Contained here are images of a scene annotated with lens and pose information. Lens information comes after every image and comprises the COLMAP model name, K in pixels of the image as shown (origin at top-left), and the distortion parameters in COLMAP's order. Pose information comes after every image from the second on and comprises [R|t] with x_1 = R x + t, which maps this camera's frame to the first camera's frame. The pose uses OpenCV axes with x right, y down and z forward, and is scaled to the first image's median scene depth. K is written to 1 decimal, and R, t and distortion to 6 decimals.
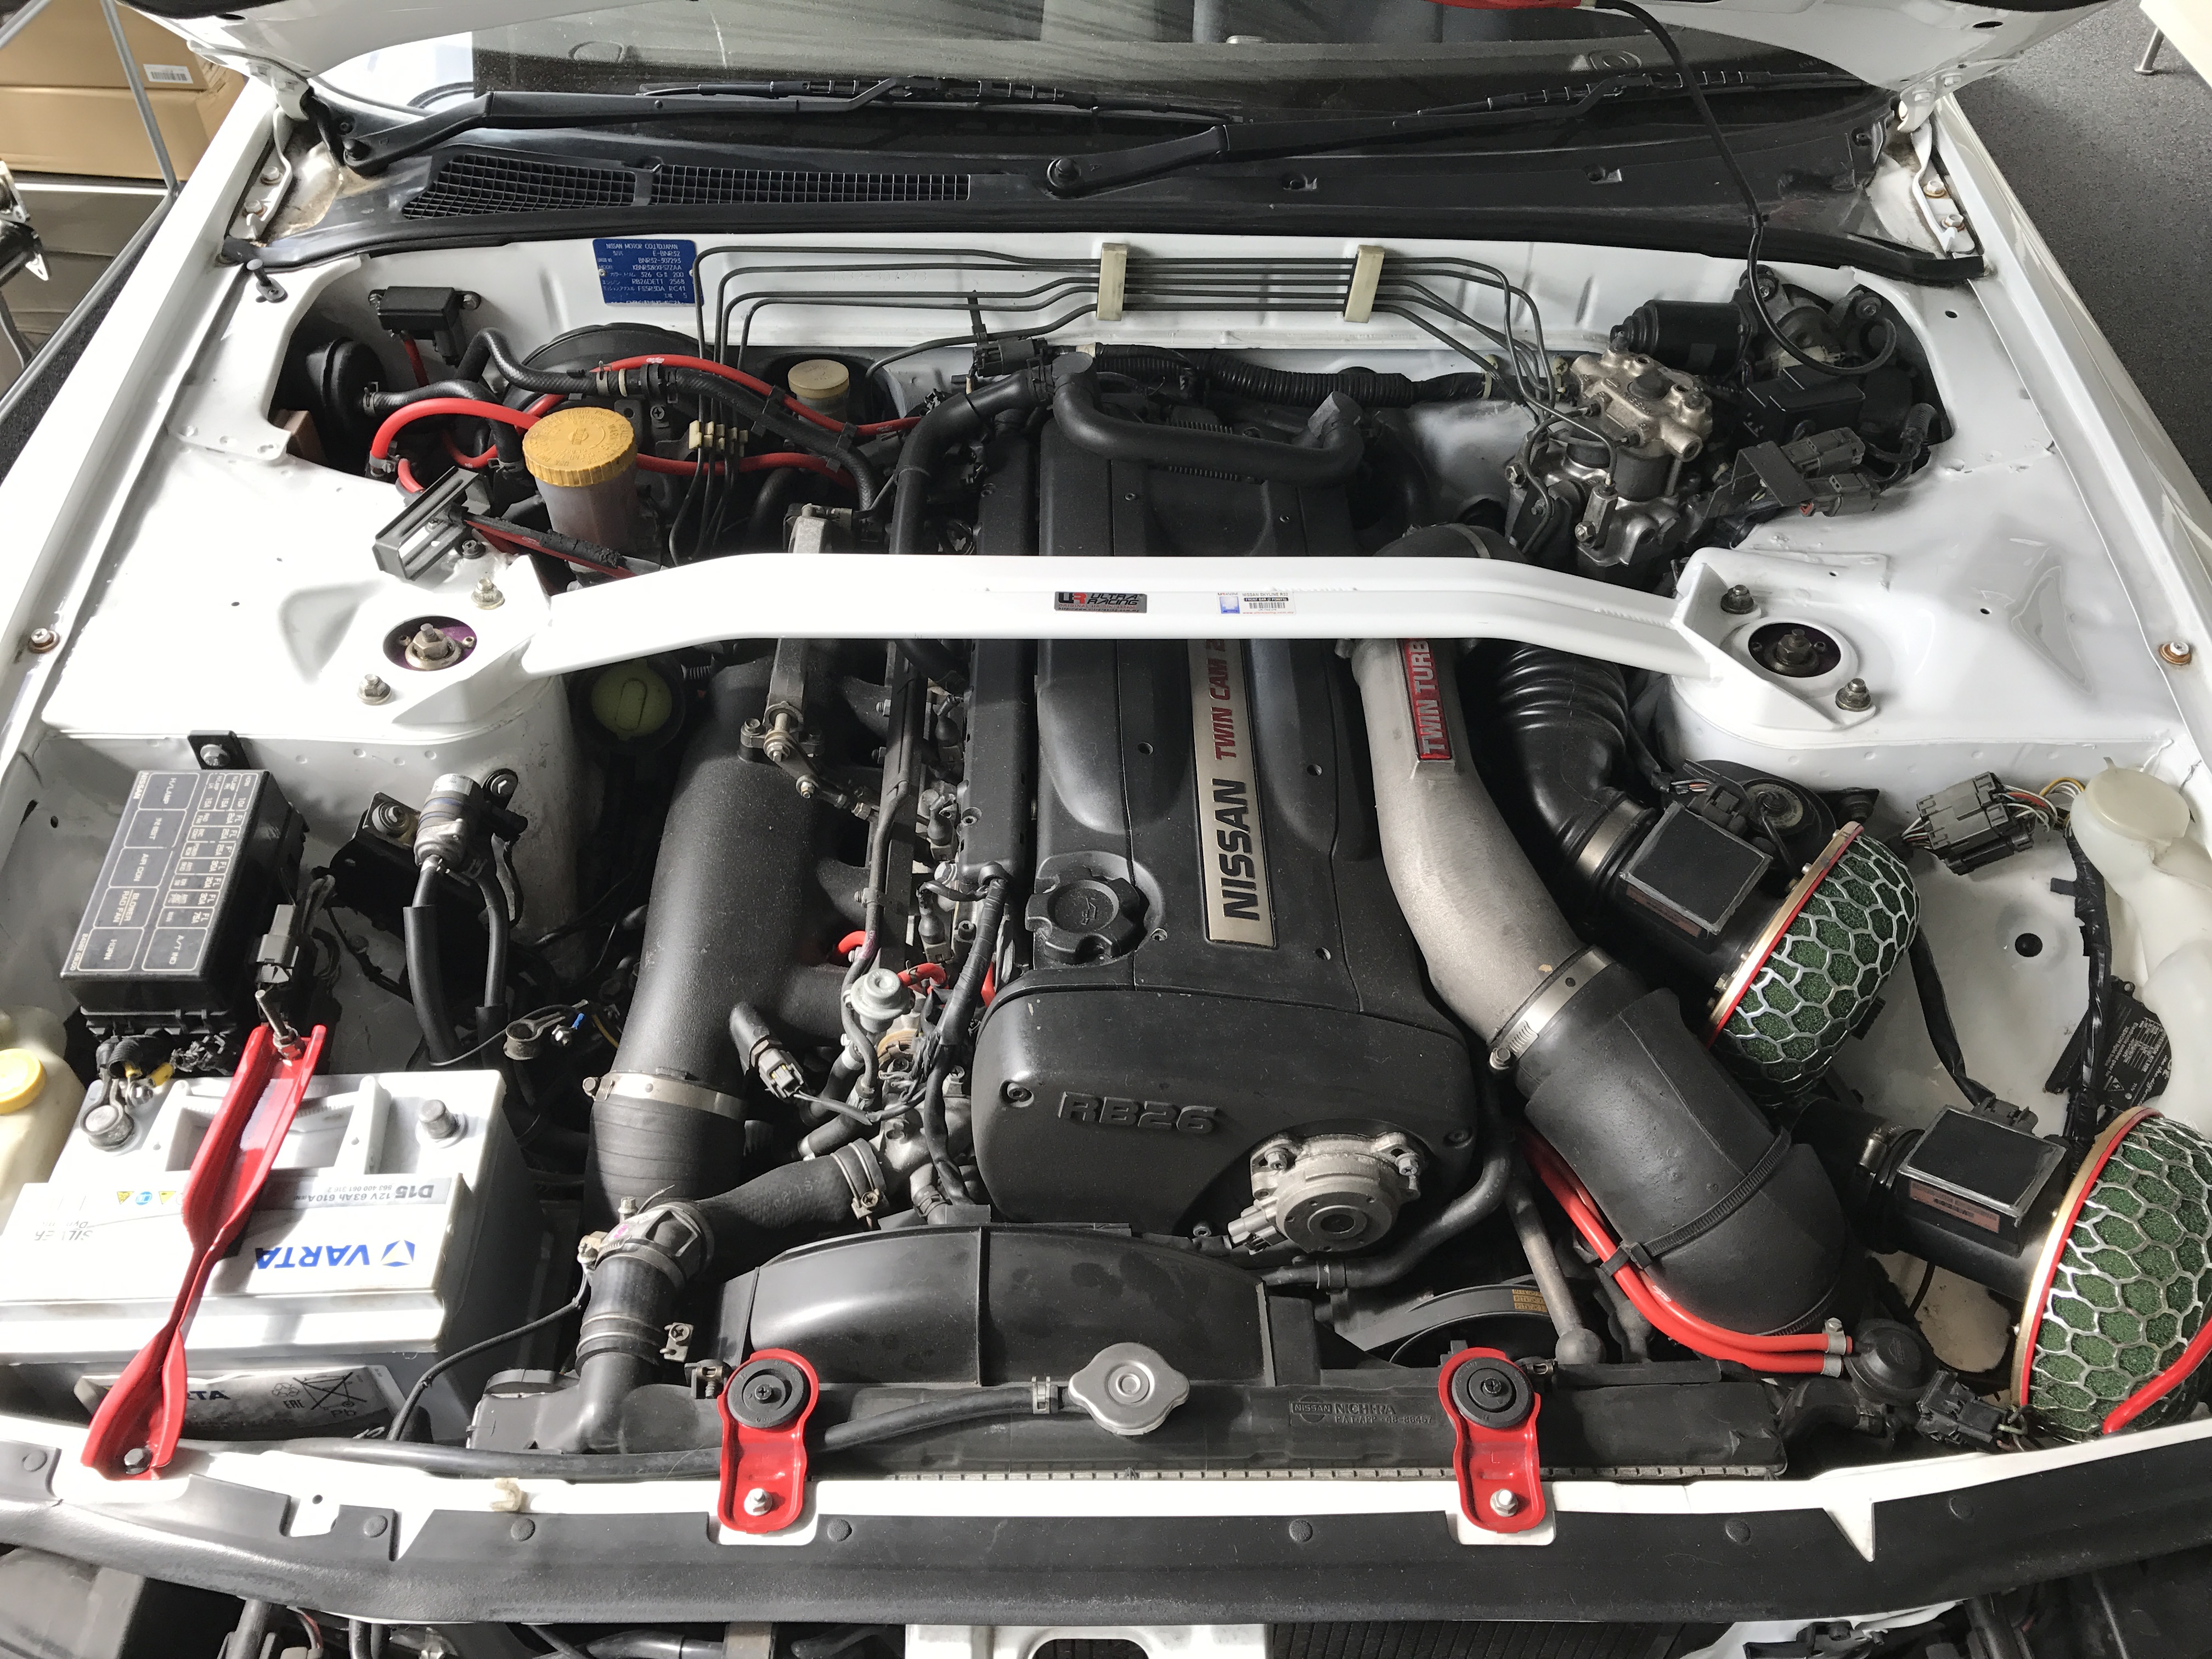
lens RADIAL K [[1872.6, 0, 1112.6], [0, 1872.6, 808.3], [0, 0, 1]] dist [0.006680, 0.008076]
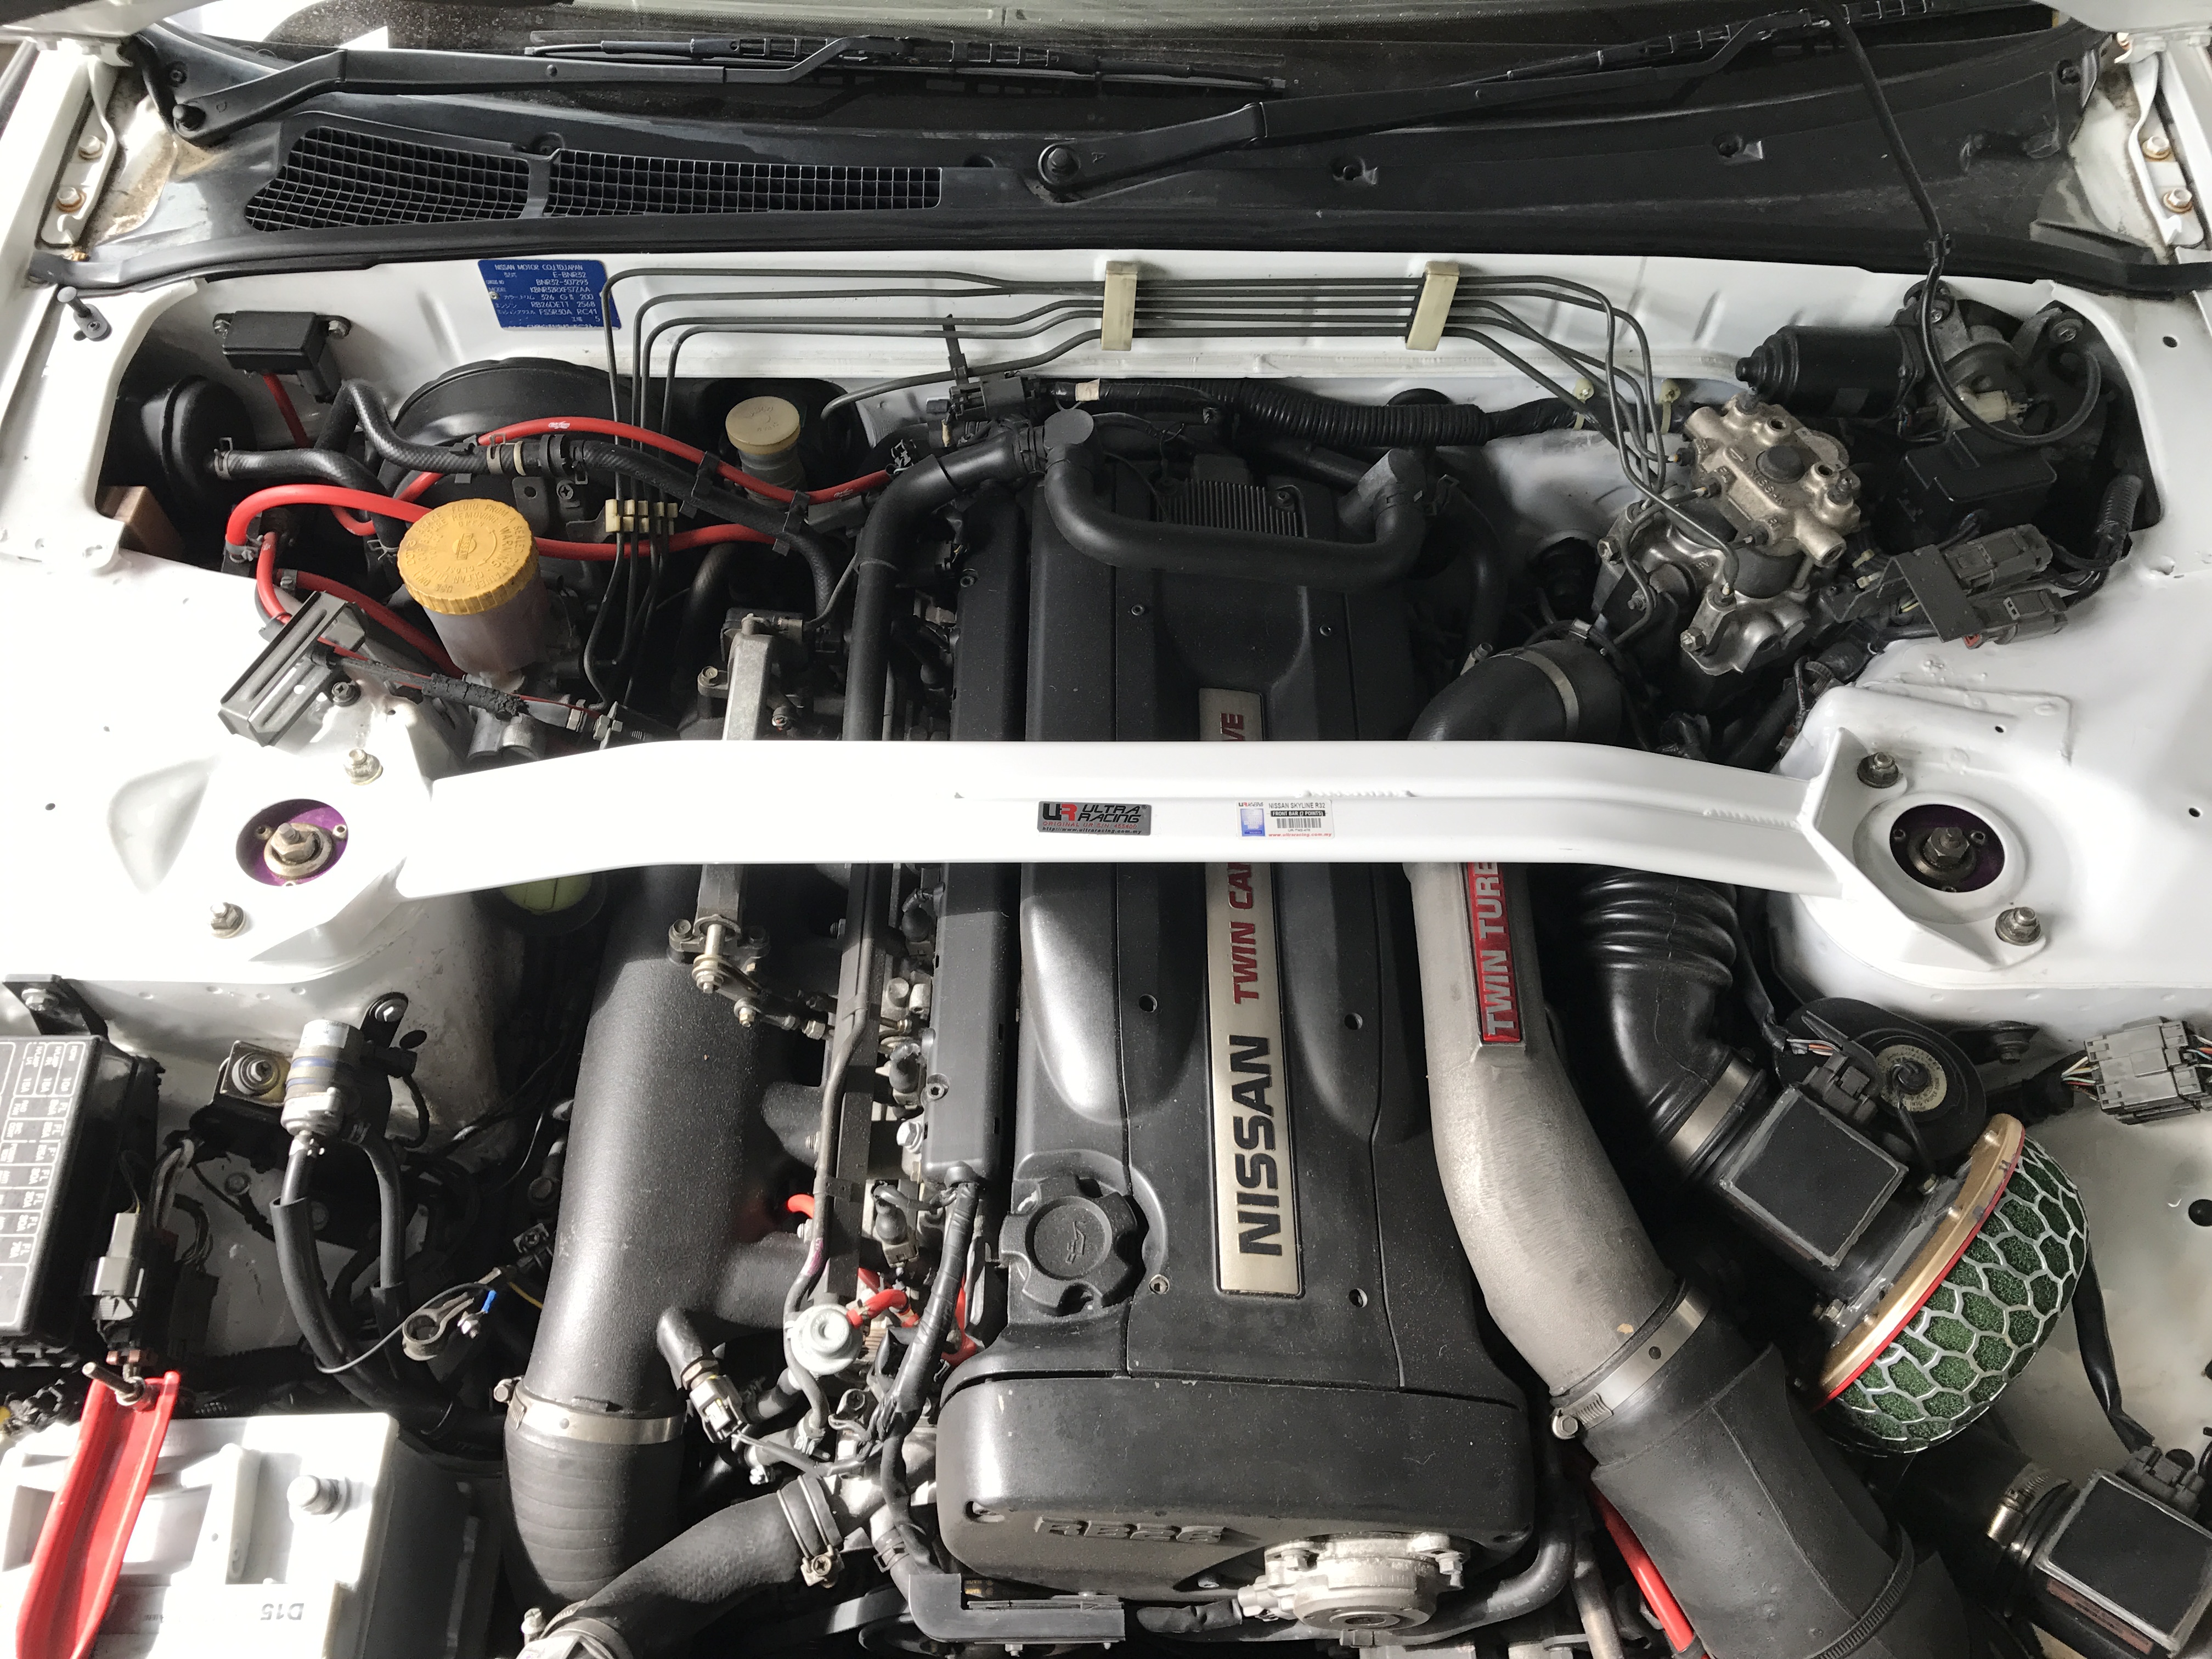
lens RADIAL K [[1872.6, 0, 1106.1], [0, 1872.6, 835.0], [0, 0, 1]] dist [0.006680, 0.008076]
pose [[0.999667, 0.005372, -0.025235, 0.018496], [-0.000471, 0.981721, 0.190324, -0.251253], [0.025796, -0.190249, 0.981397, 0.194351]]
